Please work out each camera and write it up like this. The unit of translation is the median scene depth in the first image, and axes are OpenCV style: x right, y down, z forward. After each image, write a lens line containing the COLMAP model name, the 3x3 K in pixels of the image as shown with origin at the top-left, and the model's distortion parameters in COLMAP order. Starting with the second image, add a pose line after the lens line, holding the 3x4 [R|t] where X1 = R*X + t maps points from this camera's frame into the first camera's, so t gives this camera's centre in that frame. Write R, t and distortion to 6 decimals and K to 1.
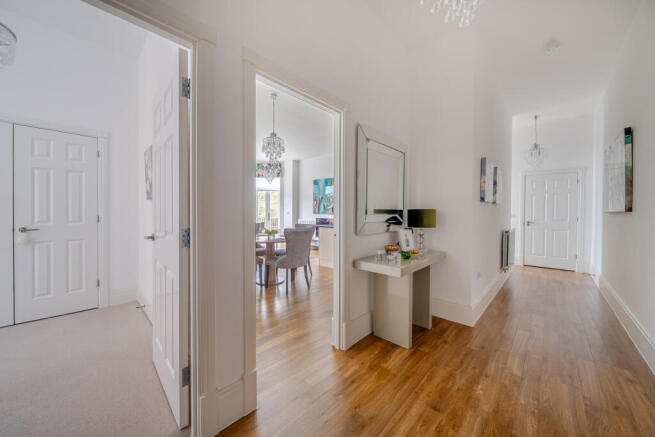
lens RADIAL K [[239.6, 0, 325.8], [0, 239.6, 214.1], [0, 0, 1]] dist [0.000448, 0.000027]
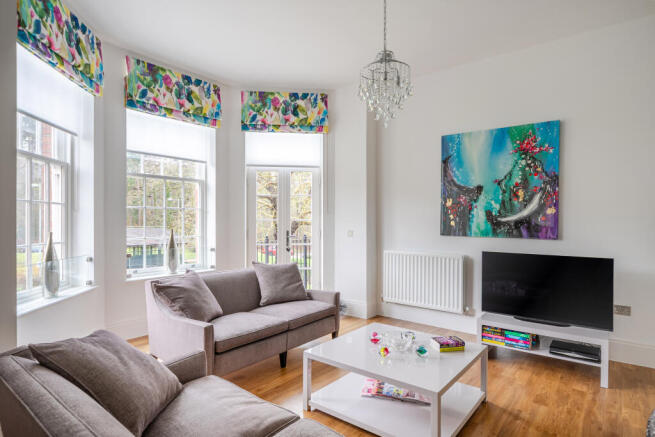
lens RADIAL K [[366.2, 0, 326.8], [0, 366.2, 220.0], [0, 0, 1]] dist [0.001124, 0.000490]
pose [[0.994687, -0.005468, 0.102805, -0.259908], [0.007298, 0.999821, -0.017431, -0.016063], [-0.102691, 0.018089, 0.994549, 0.496110]]
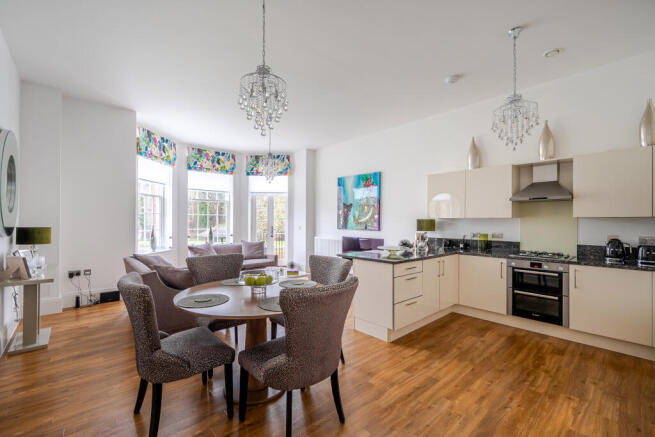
lens RADIAL K [[278.1, 0, 328.0], [0, 278.1, 221.0], [0, 0, 1]] dist [-0.000601, -0.000167]
pose [[0.997944, -0.001990, -0.064069, -0.028795], [0.000947, 0.999867, -0.016296, -0.011712], [0.064093, 0.016202, 0.997812, 0.237433]]
